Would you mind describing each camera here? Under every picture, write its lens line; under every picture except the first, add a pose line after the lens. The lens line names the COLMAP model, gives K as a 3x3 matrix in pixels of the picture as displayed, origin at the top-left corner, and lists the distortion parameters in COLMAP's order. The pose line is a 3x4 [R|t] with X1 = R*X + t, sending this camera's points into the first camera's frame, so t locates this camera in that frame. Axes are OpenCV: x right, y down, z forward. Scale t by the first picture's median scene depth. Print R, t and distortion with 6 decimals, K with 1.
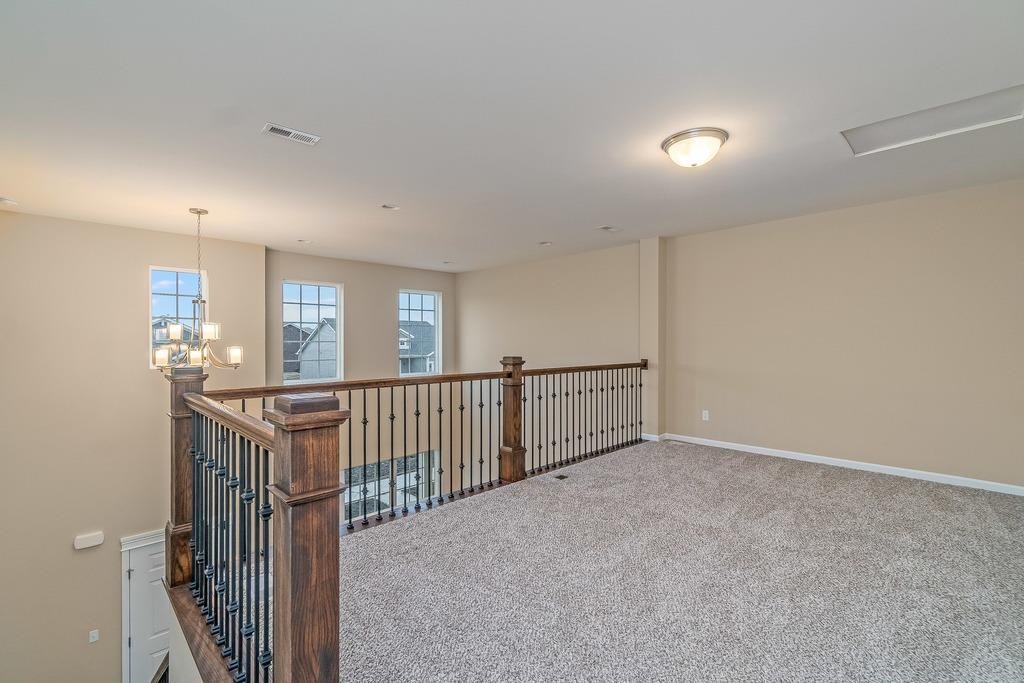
lens RADIAL K [[445.7, 0, 518.7], [0, 445.7, 339.0], [0, 0, 1]] dist [0.000161, -0.000052]
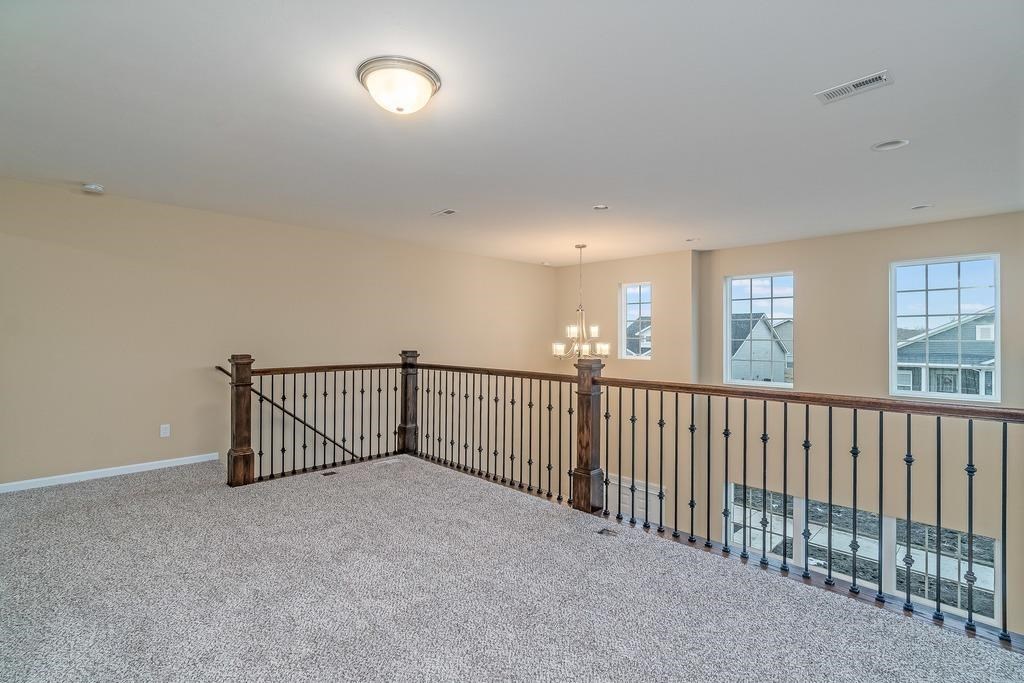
lens RADIAL K [[486.5, 0, 517.9], [0, 486.5, 344.8], [0, 0, 1]] dist [-0.000585, -0.000905]
pose [[-0.000485, 0.012533, -0.999921, 0.884978], [-0.002392, 0.999919, 0.012534, 0.003258], [0.999997, 0.002398, -0.000455, 0.876555]]
